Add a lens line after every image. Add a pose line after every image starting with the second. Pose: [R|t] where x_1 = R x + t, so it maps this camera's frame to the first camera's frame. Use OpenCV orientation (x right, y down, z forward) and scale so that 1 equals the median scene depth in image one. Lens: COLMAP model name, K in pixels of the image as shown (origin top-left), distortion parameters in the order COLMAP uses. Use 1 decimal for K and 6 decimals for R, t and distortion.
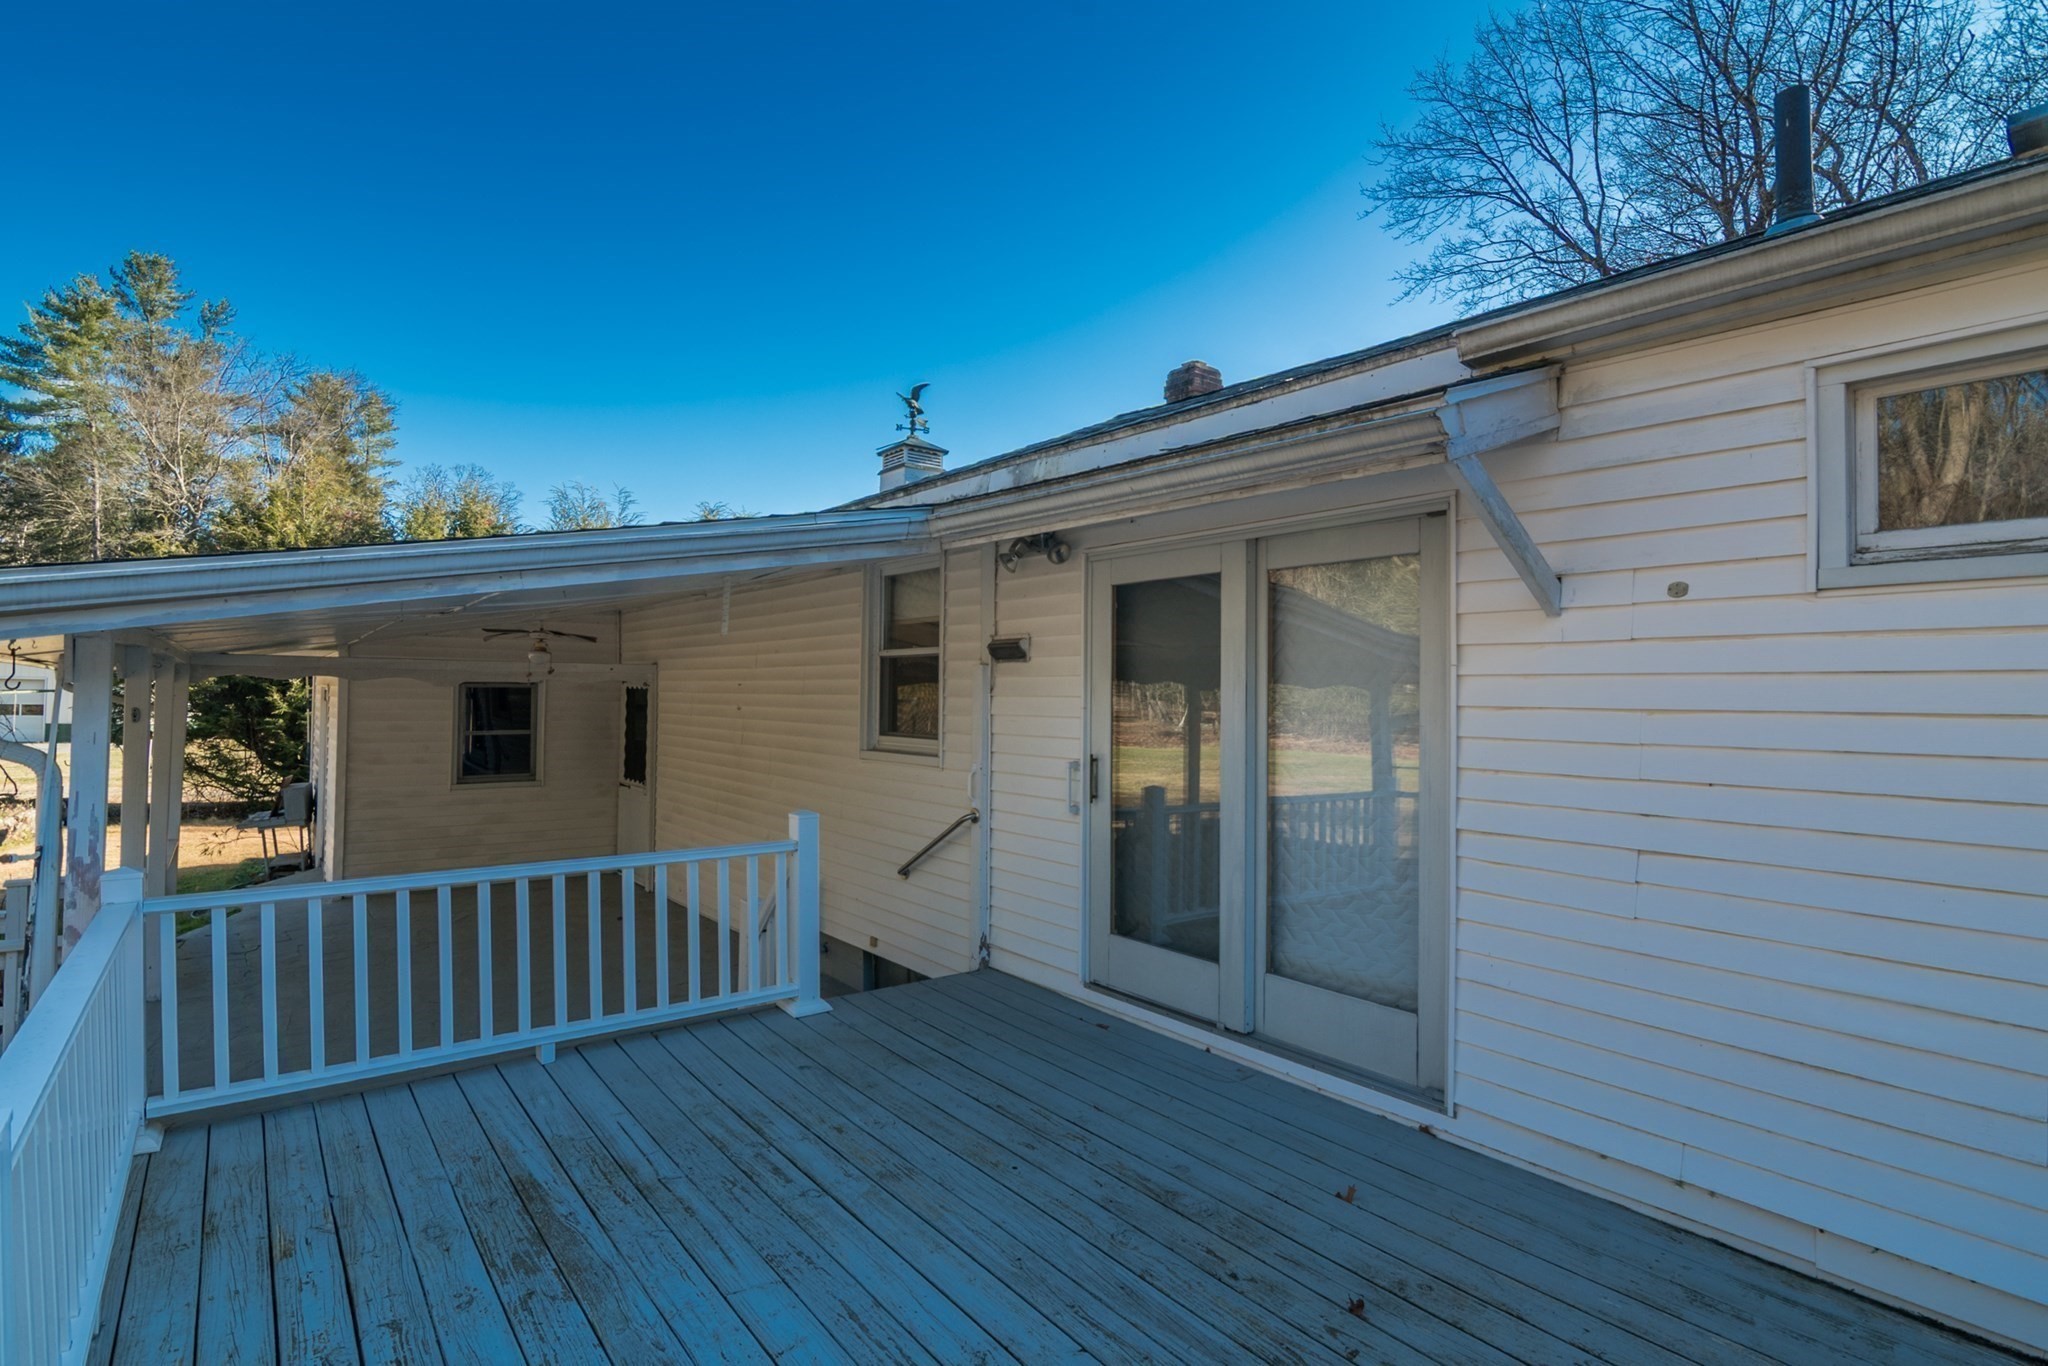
lens RADIAL K [[1001.1, 0, 1013.1], [0, 1001.1, 685.4], [0, 0, 1]] dist [-0.009441, -0.003523]
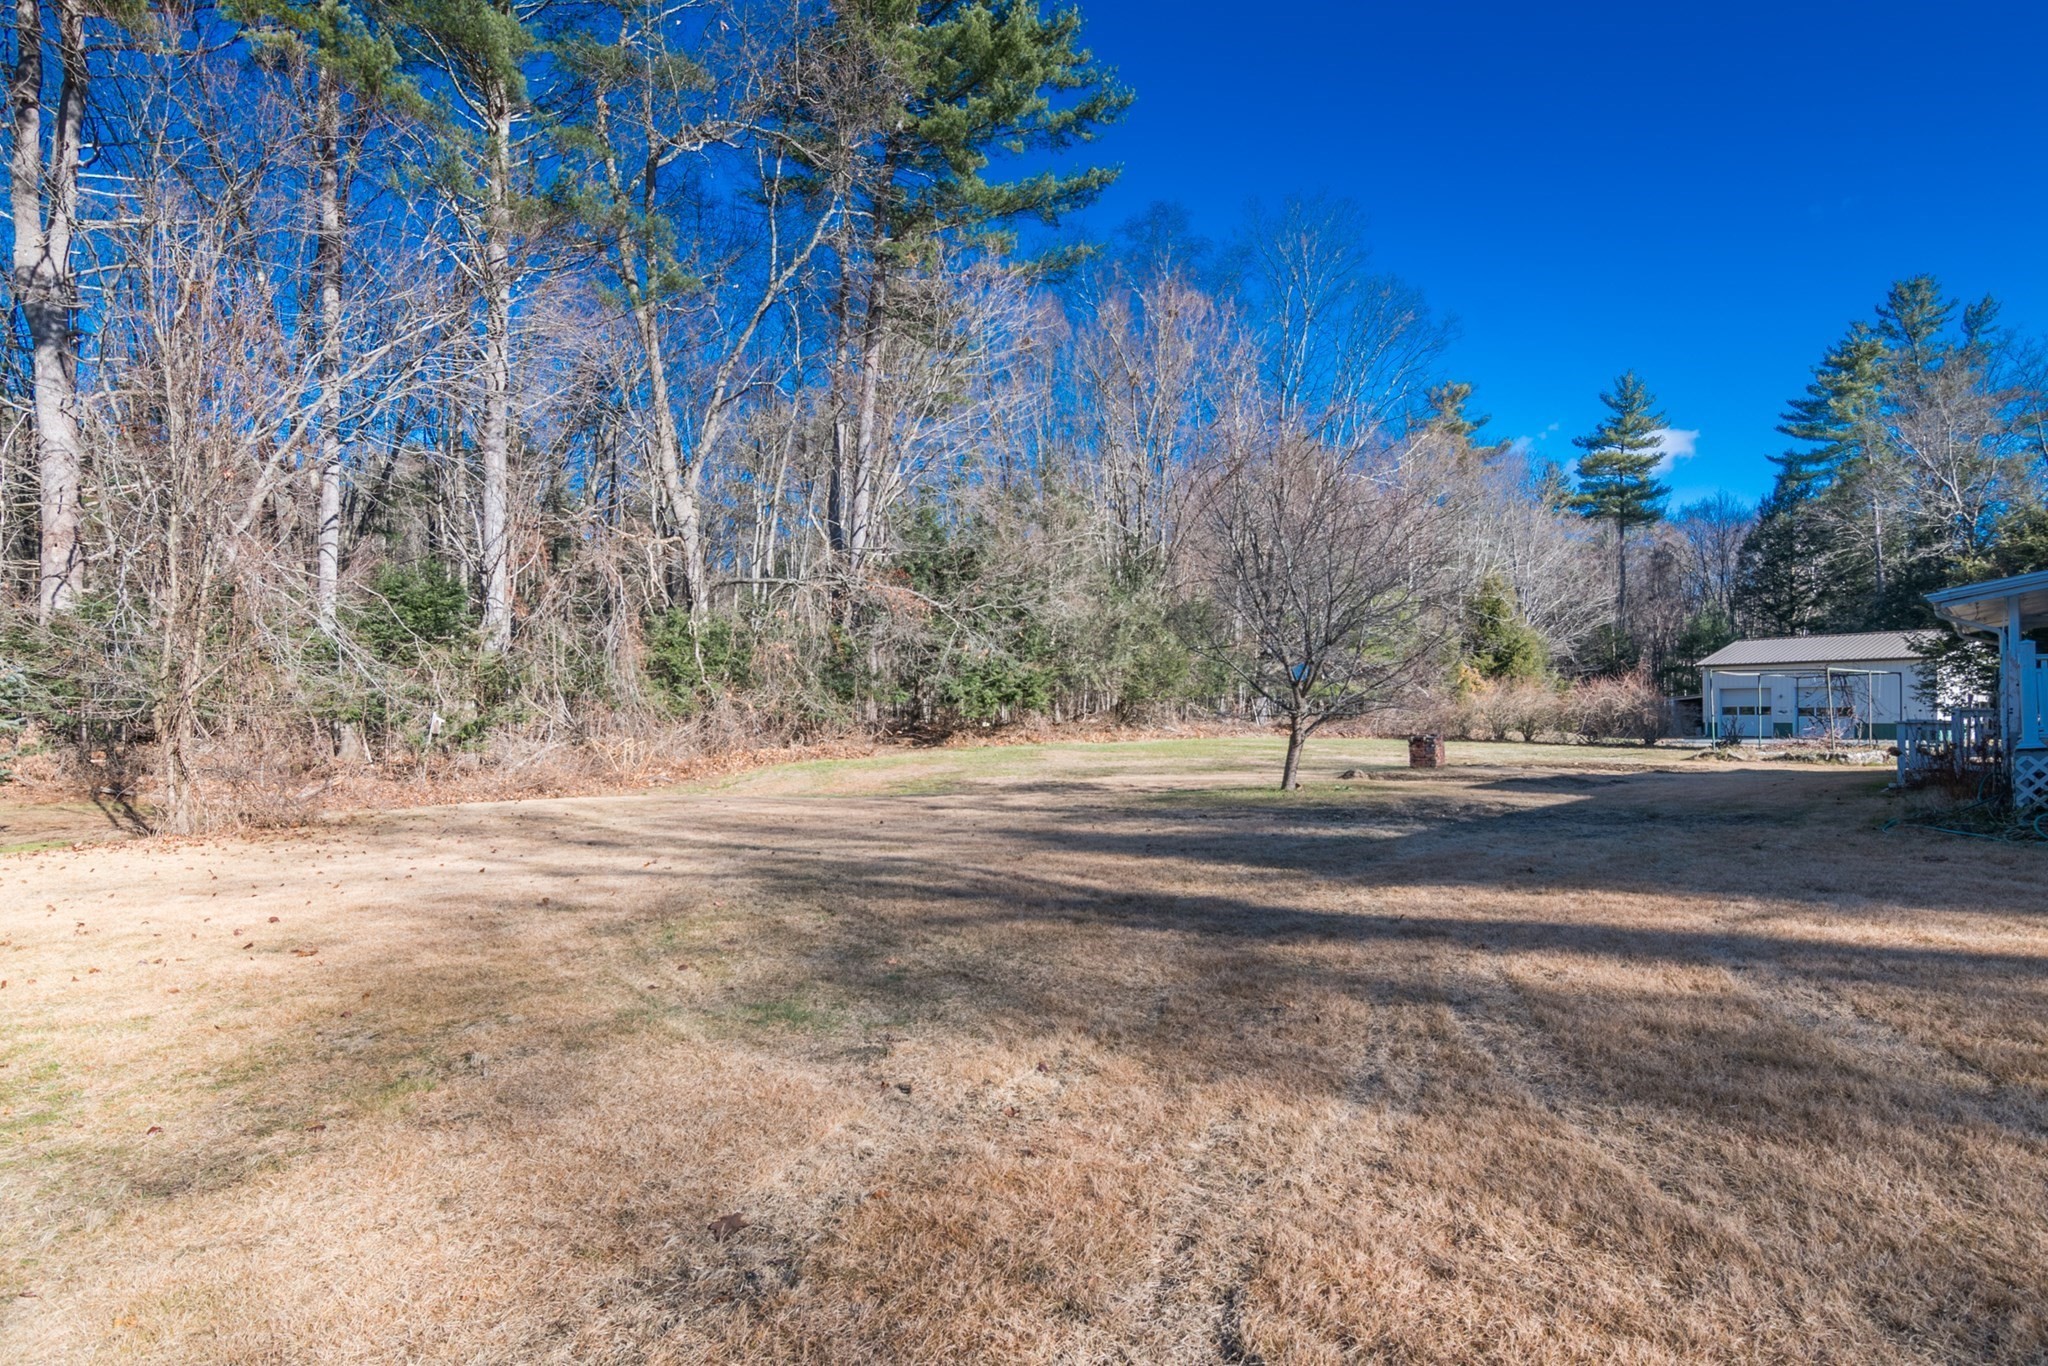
lens RADIAL K [[1156.3, 0, 1019.9], [0, 1156.3, 696.4], [0, 0, 1]] dist [-0.000174, -0.002685]
pose [[0.195178, -0.034375, -0.980165, 1.205247], [0.020390, 0.999312, -0.030987, 0.193276], [0.980556, -0.013938, 0.195744, -1.630119]]
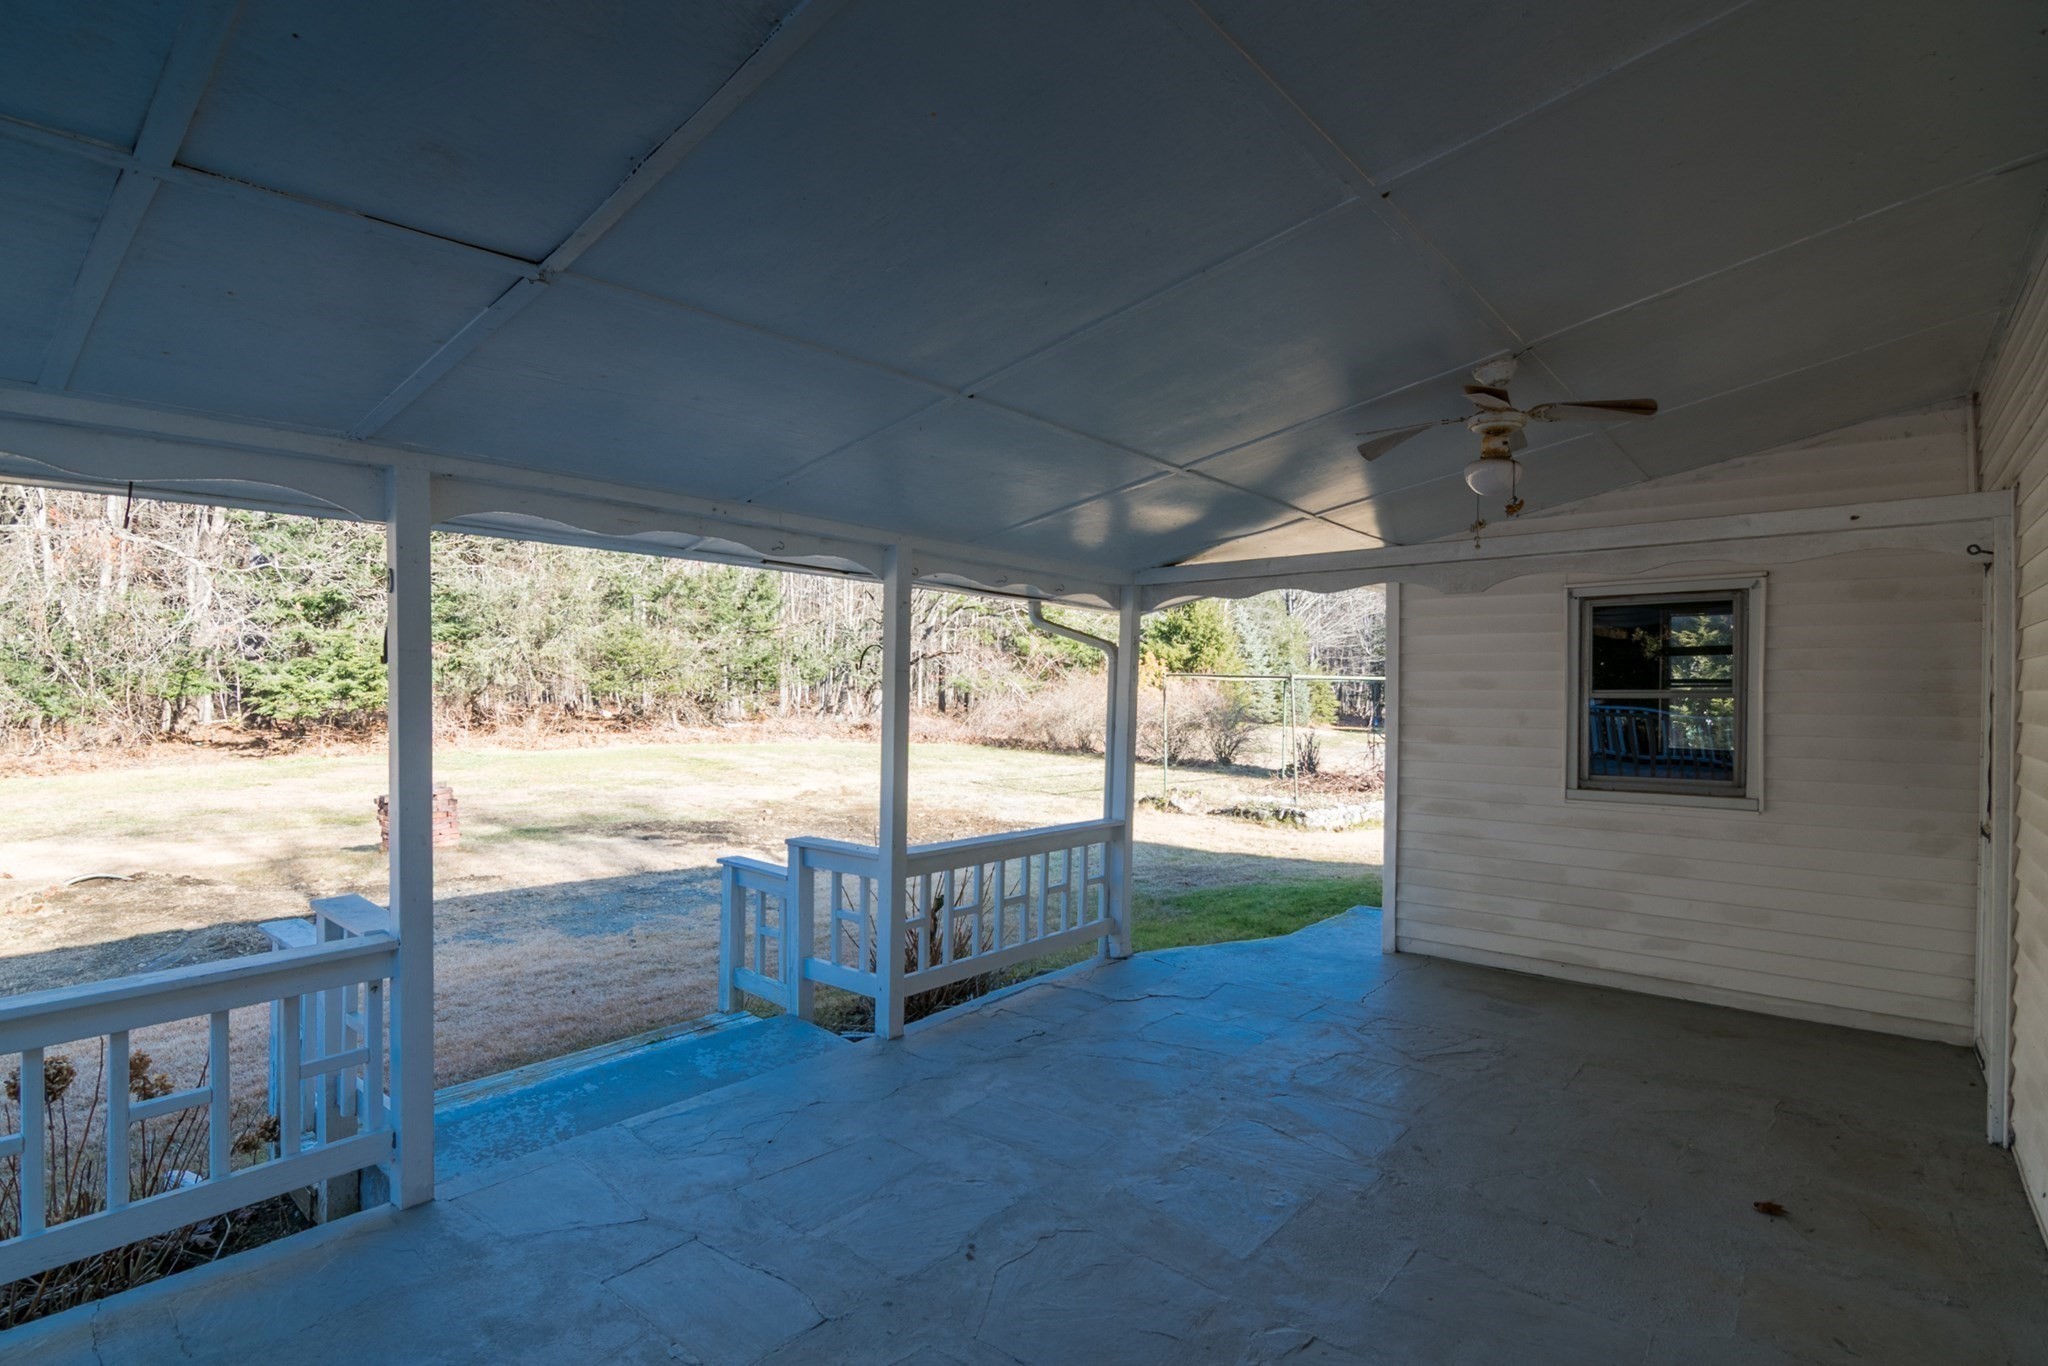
lens RADIAL K [[1001.1, 0, 1022.9], [0, 1001.1, 688.1], [0, 0, 1]] dist [-0.009441, -0.003523]
pose [[0.209286, -0.014601, -0.977745, -0.151437], [0.004714, 0.999892, -0.013923, 0.079005], [0.977843, -0.001695, 0.209333, 0.922998]]
